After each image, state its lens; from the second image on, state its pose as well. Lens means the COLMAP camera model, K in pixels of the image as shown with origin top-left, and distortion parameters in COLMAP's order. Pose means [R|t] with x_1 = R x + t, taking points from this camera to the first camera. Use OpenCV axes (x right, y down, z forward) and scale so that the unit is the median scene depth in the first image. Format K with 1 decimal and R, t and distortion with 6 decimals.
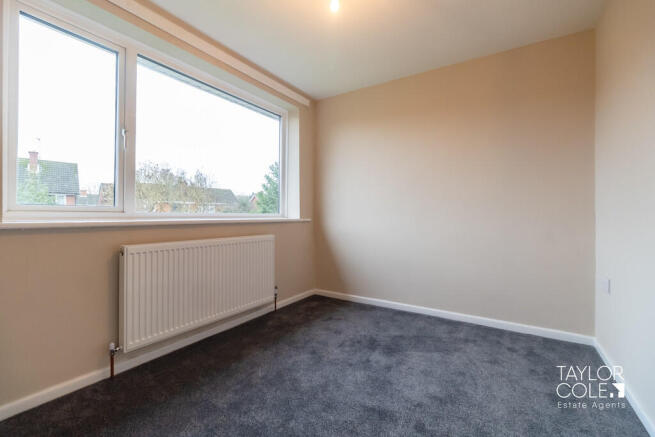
lens RADIAL K [[292.1, 0, 331.4], [0, 292.1, 213.8], [0, 0, 1]] dist [-0.004370, -0.000685]
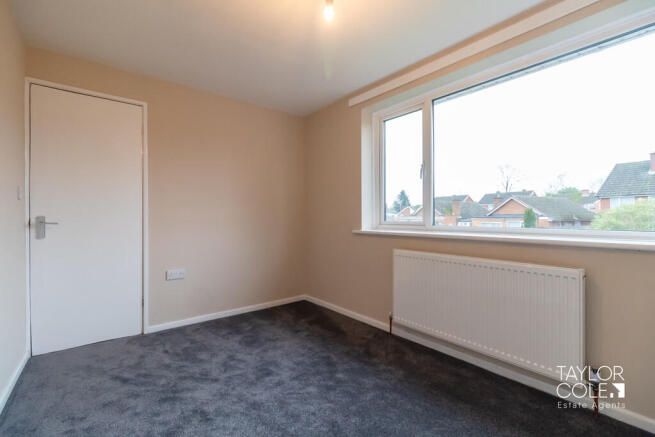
lens RADIAL K [[292.1, 0, 331.4], [0, 292.1, 219.9], [0, 0, 1]] dist [-0.004370, -0.000685]
pose [[-0.309533, -0.009744, -0.950839, 0.658464], [-0.014102, 0.999885, -0.005656, -0.018043], [0.950784, 0.011658, -0.309635, 0.976944]]
